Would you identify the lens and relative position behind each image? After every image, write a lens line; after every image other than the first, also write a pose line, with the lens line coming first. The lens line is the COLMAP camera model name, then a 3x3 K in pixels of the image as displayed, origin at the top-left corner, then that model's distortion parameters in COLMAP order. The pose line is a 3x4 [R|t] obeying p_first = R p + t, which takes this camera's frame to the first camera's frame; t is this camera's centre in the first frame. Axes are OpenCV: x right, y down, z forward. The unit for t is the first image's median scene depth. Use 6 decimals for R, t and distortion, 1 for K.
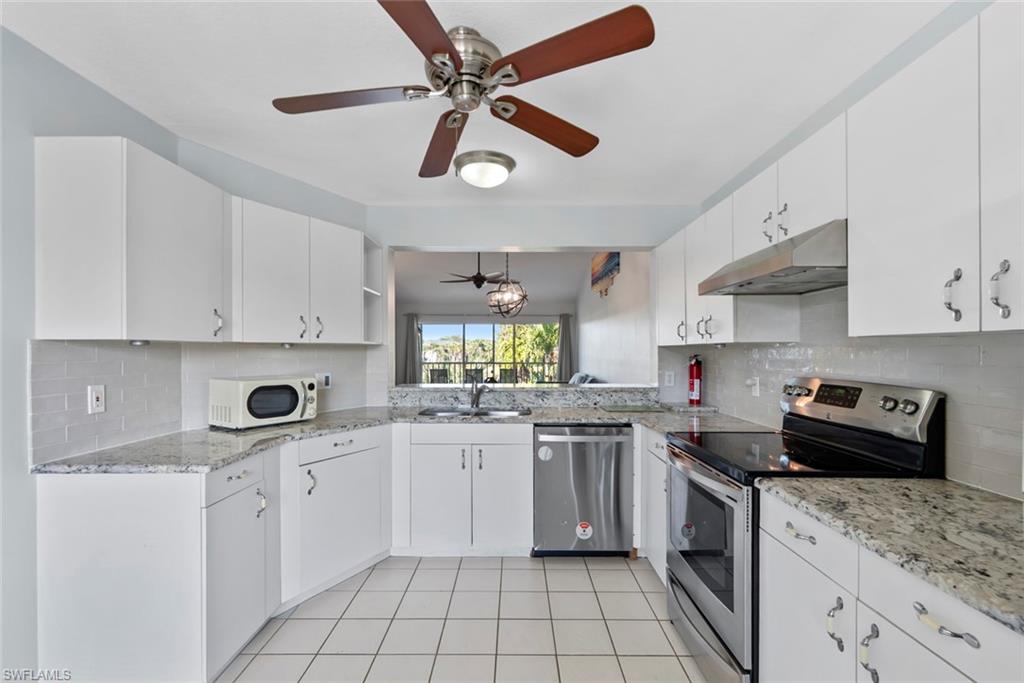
lens RADIAL K [[455.0, 0, 513.7], [0, 455.0, 352.5], [0, 0, 1]] dist [-0.000153, 0.000309]
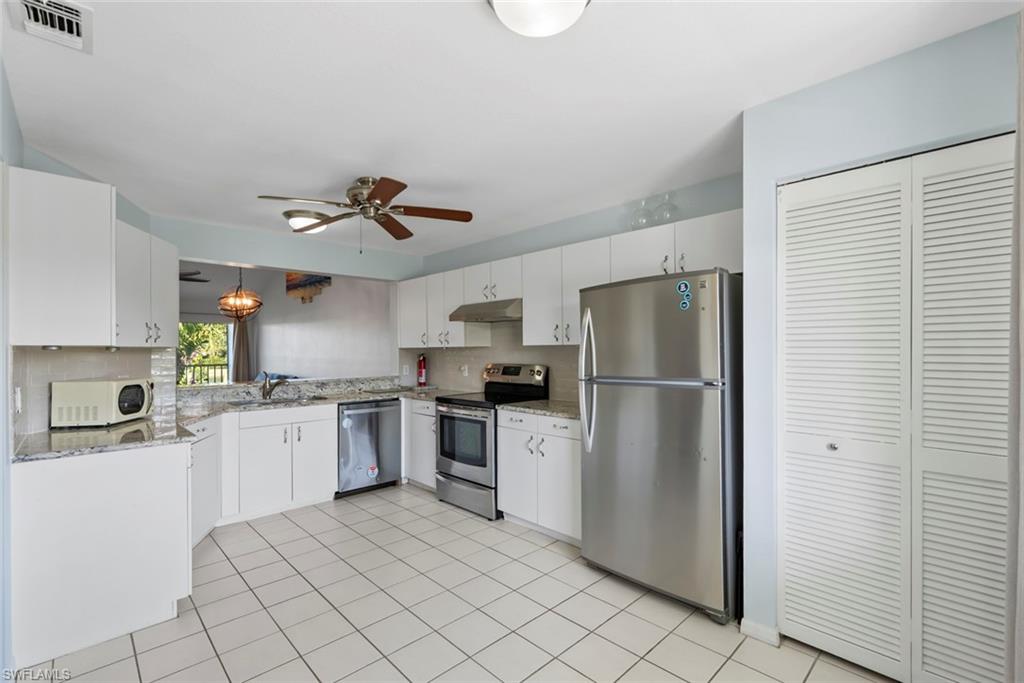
lens RADIAL K [[455.0, 0, 519.4], [0, 455.0, 349.4], [0, 0, 1]] dist [-0.000153, 0.000309]
pose [[0.708790, -0.004397, 0.705406, -0.584901], [0.008429, 0.999962, -0.002236, -0.004115], [-0.705369, 0.007531, 0.708800, -0.426724]]
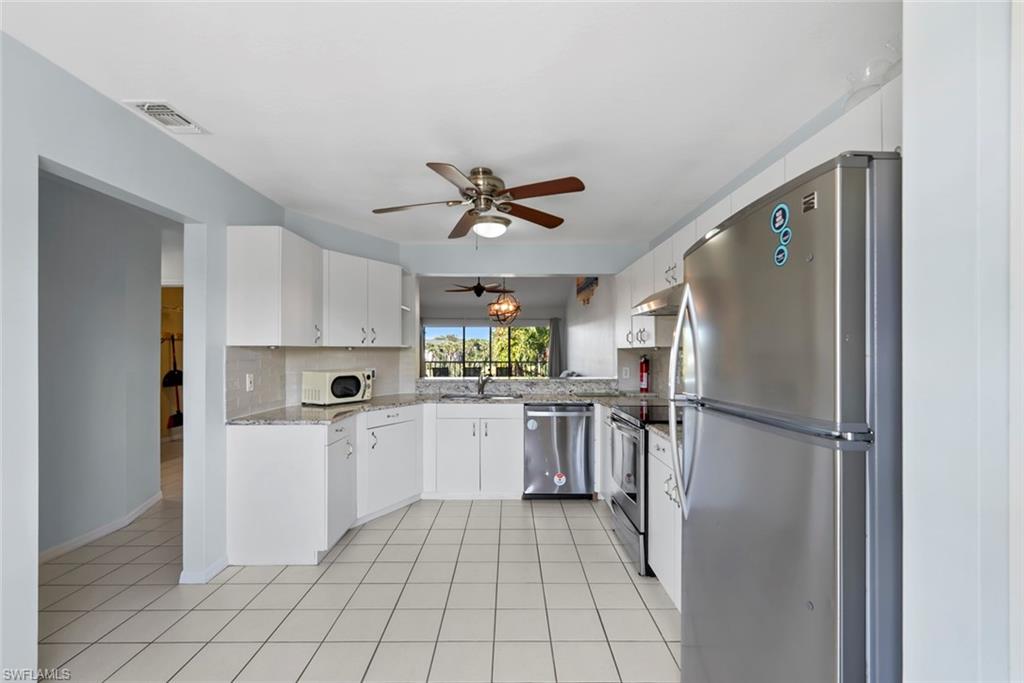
lens RADIAL K [[455.0, 0, 515.1], [0, 455.0, 348.6], [0, 0, 1]] dist [-0.000153, 0.000309]
pose [[0.999895, 0.000097, 0.014496, -0.004264], [0.000016, 0.999969, -0.007844, -0.003374], [-0.014497, 0.007843, 0.999864, -0.431851]]
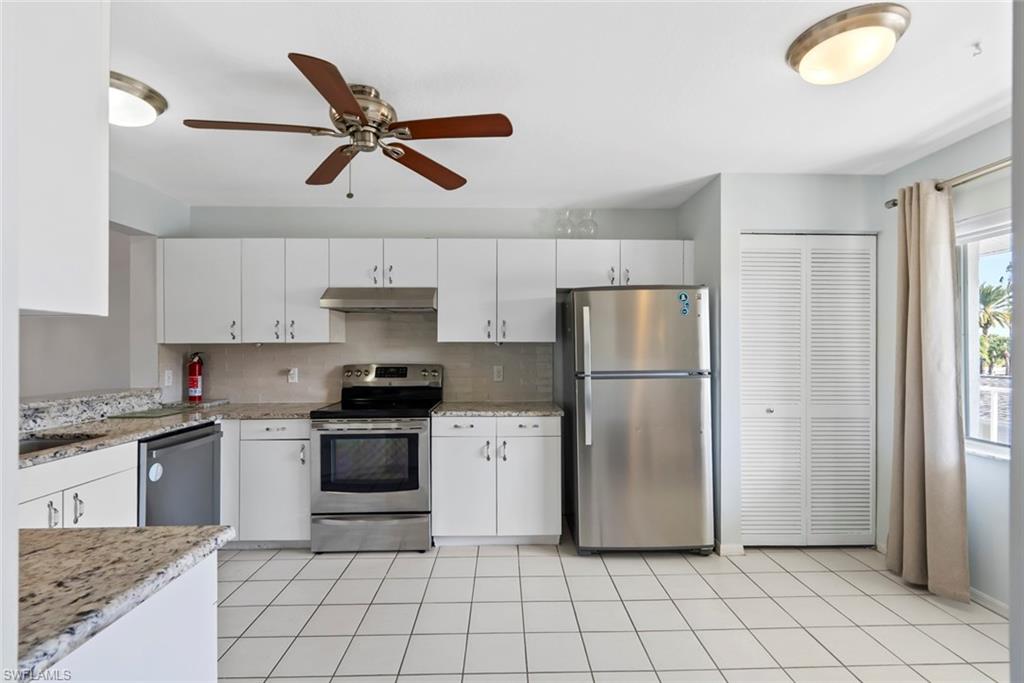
lens RADIAL K [[455.0, 0, 521.1], [0, 455.0, 343.5], [0, 0, 1]] dist [-0.000153, 0.000309]
pose [[-0.026820, 0.007404, 0.999613, -0.819633], [0.004819, 0.999962, -0.007277, -0.005141], [-0.999629, 0.004622, -0.026854, 0.366119]]
